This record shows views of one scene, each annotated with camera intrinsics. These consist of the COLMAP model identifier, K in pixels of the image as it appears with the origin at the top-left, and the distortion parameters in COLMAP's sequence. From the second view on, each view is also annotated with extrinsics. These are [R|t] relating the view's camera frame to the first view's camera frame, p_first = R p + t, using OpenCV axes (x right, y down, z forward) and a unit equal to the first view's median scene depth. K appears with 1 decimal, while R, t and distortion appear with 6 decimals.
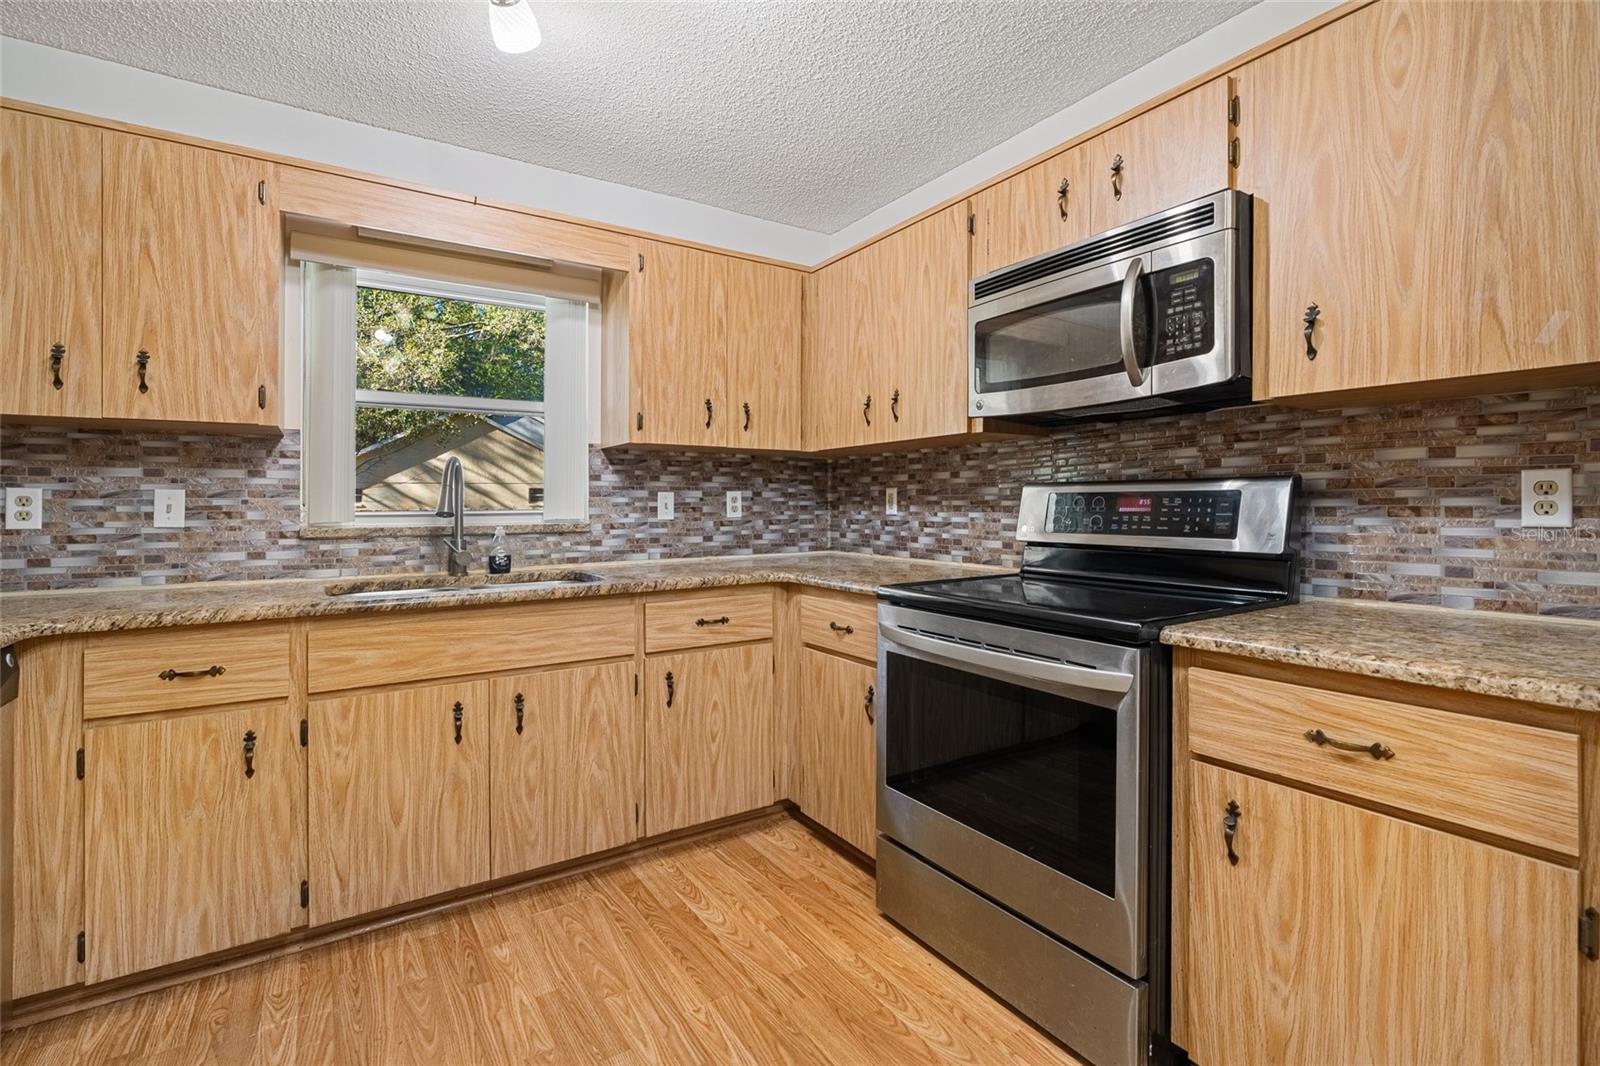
lens RADIAL K [[739.7, 0, 802.5], [0, 739.7, 507.3], [0, 0, 1]] dist [-0.006043, 0.002089]
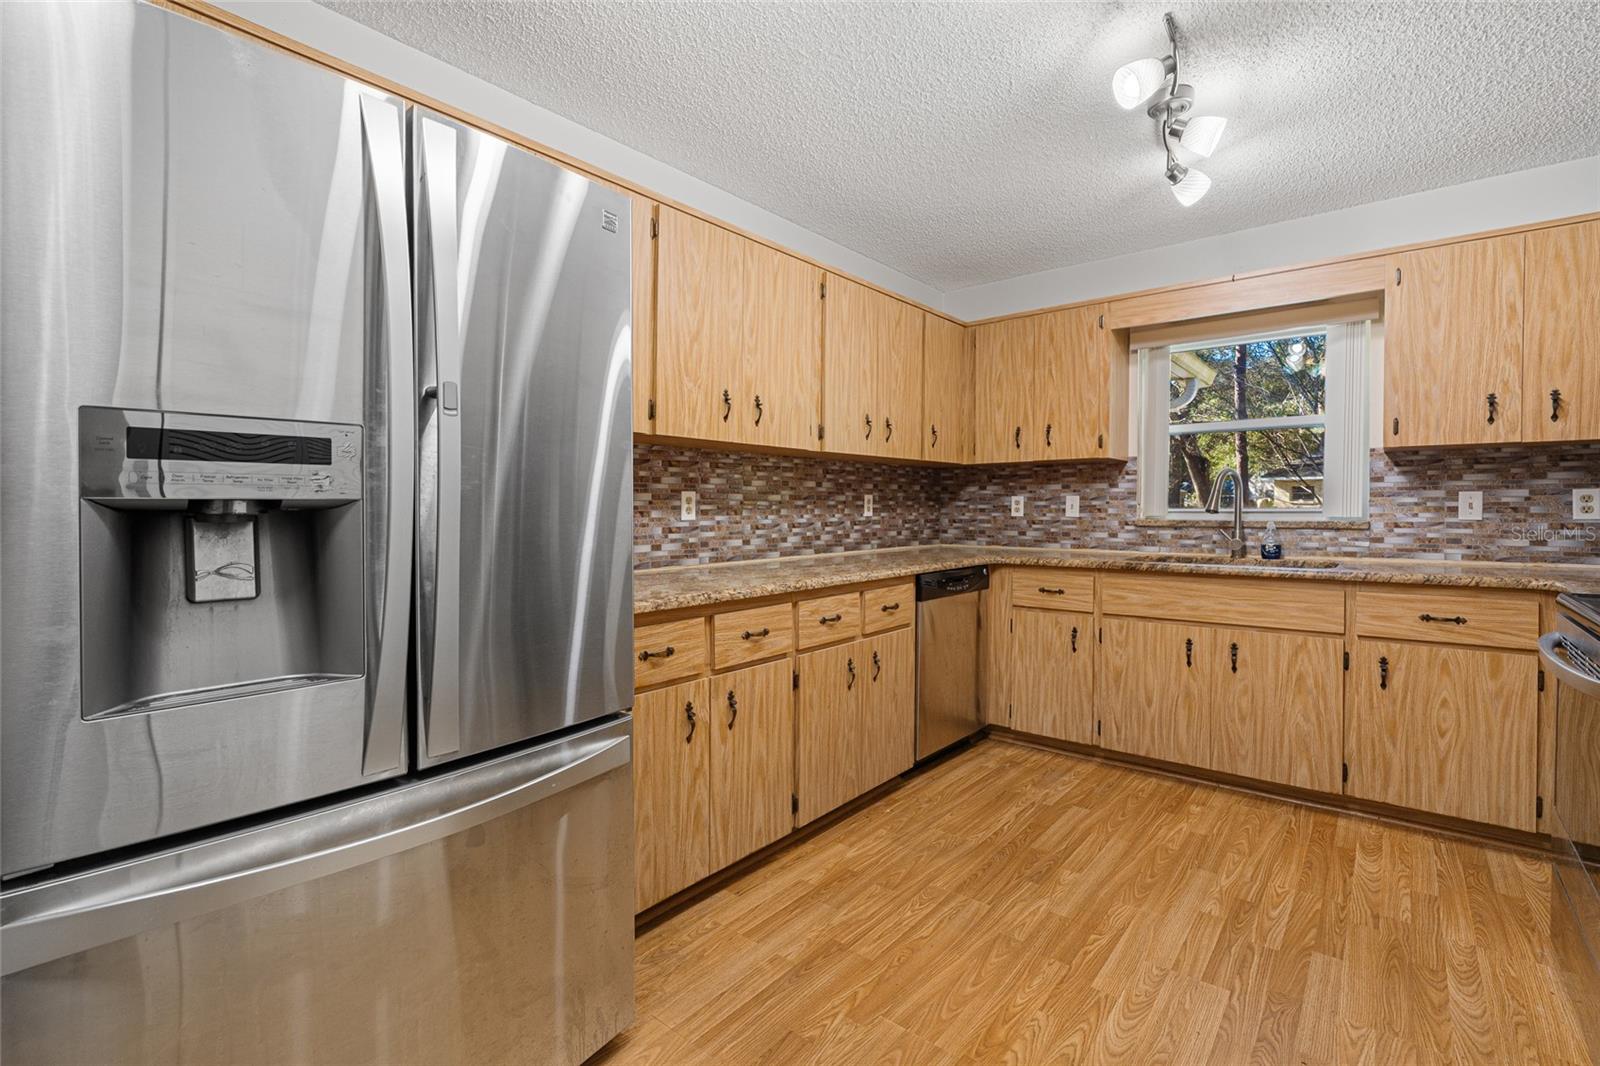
lens RADIAL K [[739.7, 0, 808.9], [0, 739.7, 513.8], [0, 0, 1]] dist [-0.006043, 0.002089]
pose [[0.306233, 0.012955, -0.951868, 0.630763], [-0.002989, 0.999916, 0.012647, -0.001406], [0.951952, -0.001027, 0.306246, -0.155671]]
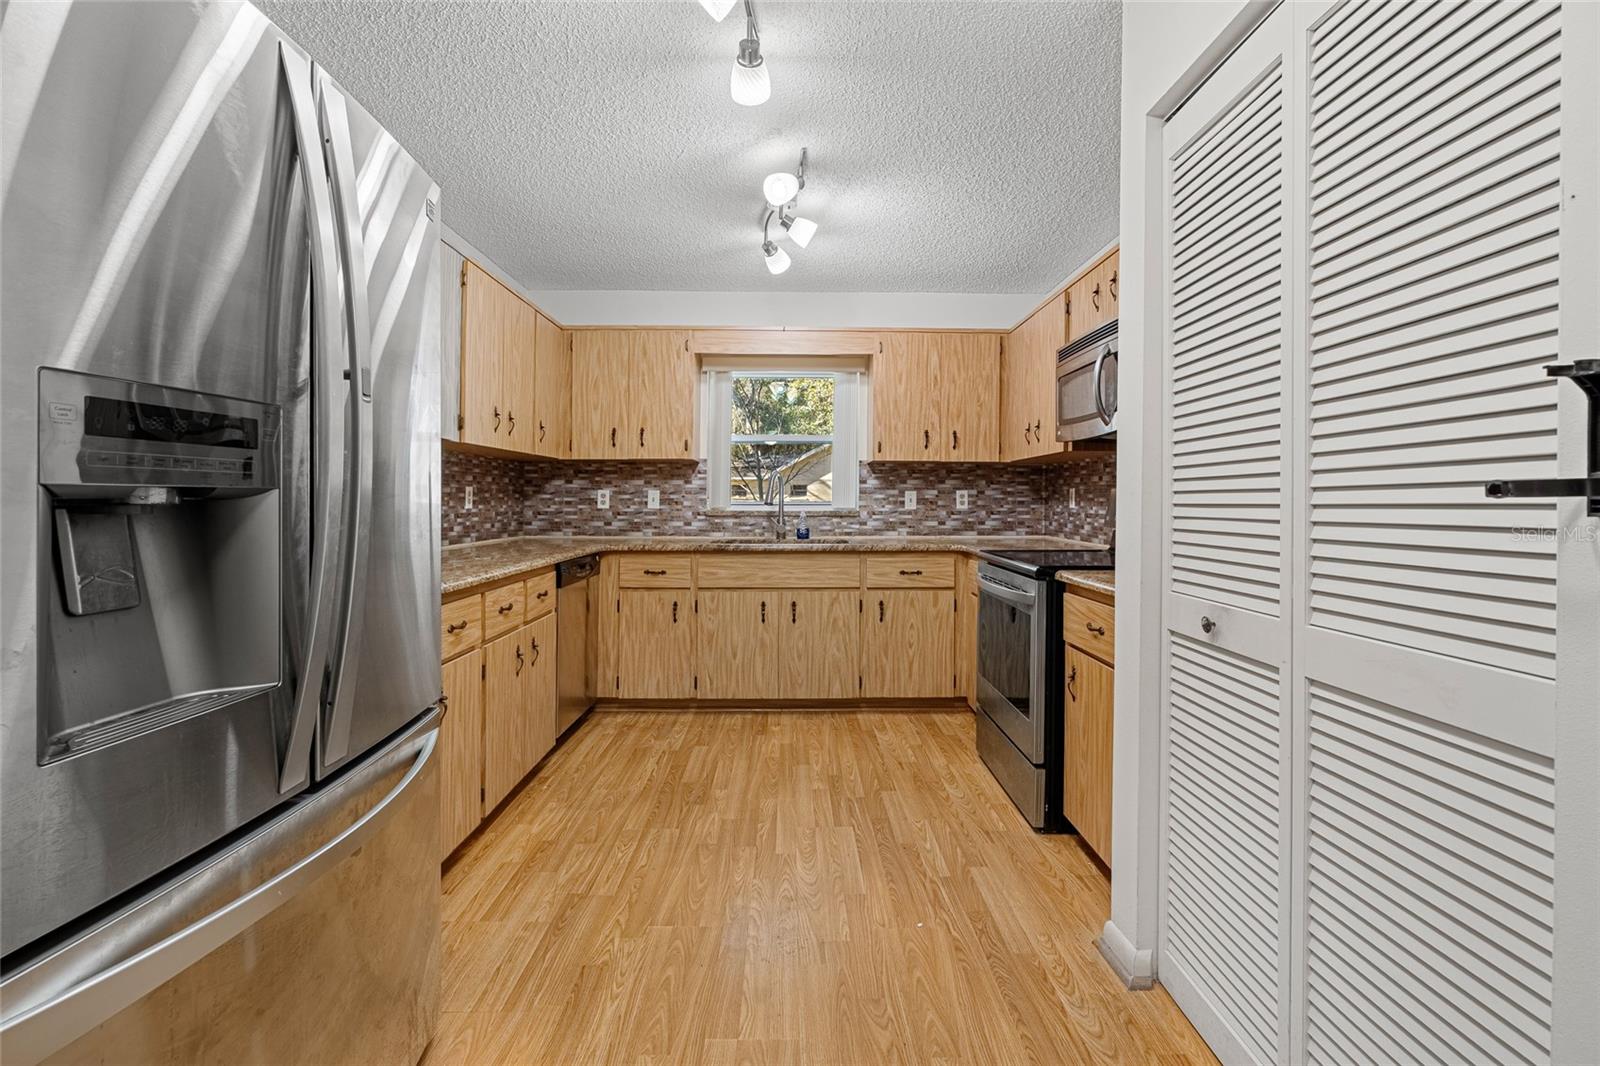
lens RADIAL K [[739.7, 0, 813.0], [0, 739.7, 503.0], [0, 0, 1]] dist [-0.006043, 0.002089]
pose [[0.853819, 0.009092, -0.520491, 0.577431], [-0.008763, 0.999957, 0.003093, 0.000836], [0.520496, 0.001920, 0.853862, -0.516641]]
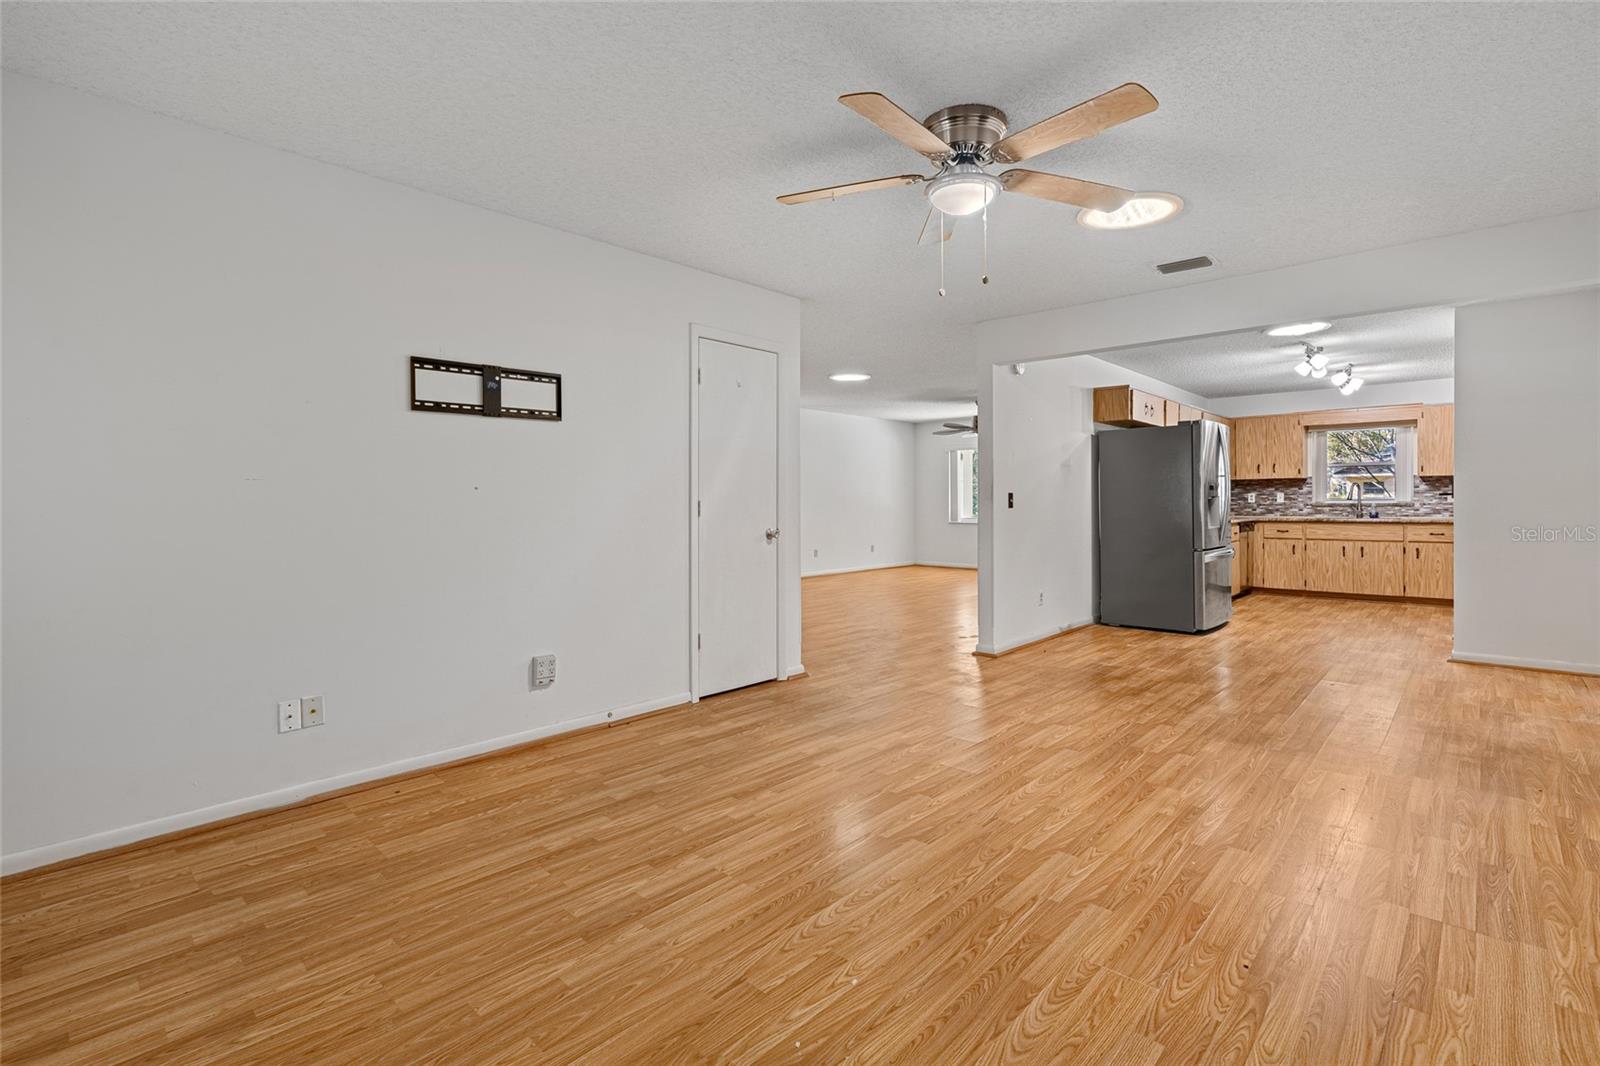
lens RADIAL K [[739.7, 0, 797.3], [0, 739.7, 497.6], [0, 0, 1]] dist [-0.006043, 0.002089]
pose [[0.241199, -0.003062, -0.970471, 2.420251], [0.002312, 0.999994, -0.002581, 0.004284], [0.970473, -0.001621, 0.241205, -2.541608]]
